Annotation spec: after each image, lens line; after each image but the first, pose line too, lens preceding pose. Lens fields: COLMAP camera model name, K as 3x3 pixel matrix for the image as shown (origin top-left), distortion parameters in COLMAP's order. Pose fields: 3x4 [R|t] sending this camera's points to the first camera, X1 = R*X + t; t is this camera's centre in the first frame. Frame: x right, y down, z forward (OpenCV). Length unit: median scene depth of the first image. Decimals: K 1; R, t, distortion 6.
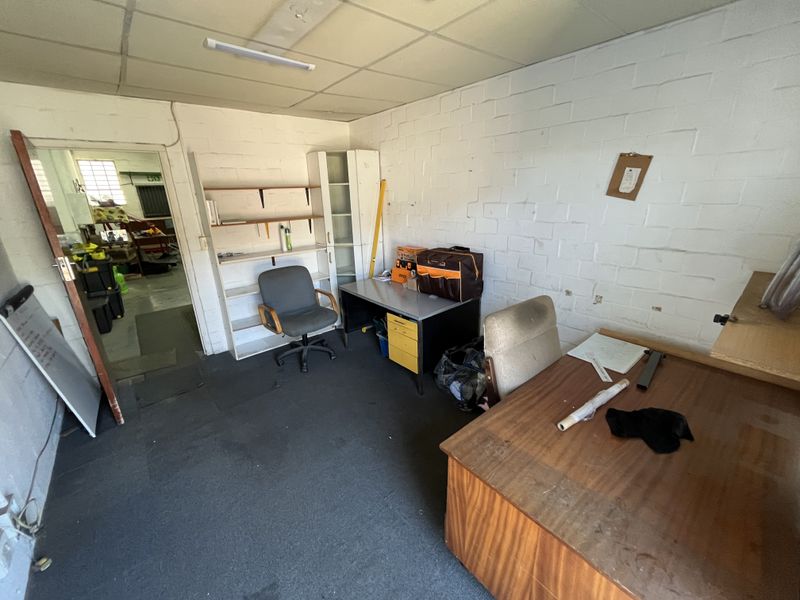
lens RADIAL K [[324.1, 0, 400.0], [0, 324.1, 300.0], [0, 0, 1]] dist [0.003090, 0.000316]
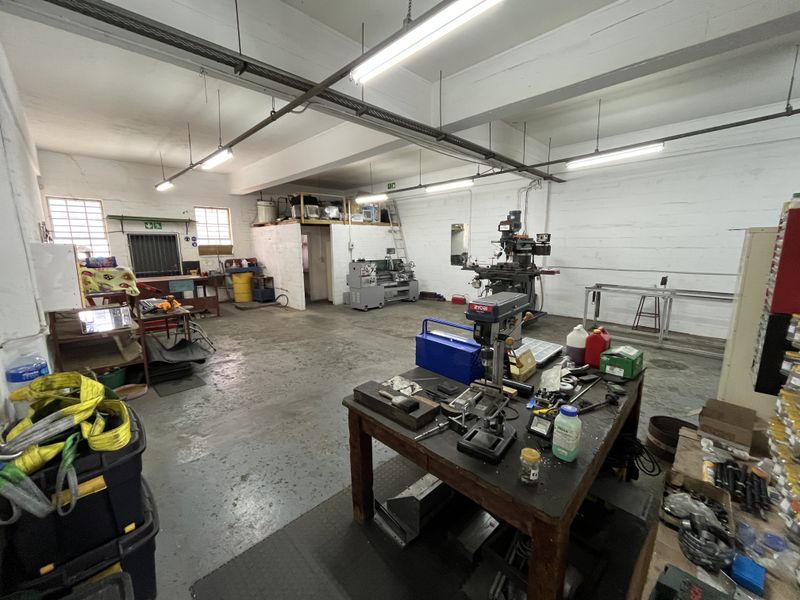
lens RADIAL K [[324.1, 0, 400.0], [0, 324.1, 300.0], [0, 0, 1]] dist [0.003090, 0.000316]
pose [[0.996248, 0.006932, 0.086261, -0.369387], [0.006828, 0.987384, -0.158199, -0.118356], [-0.086270, 0.158195, 0.983632, 0.349424]]
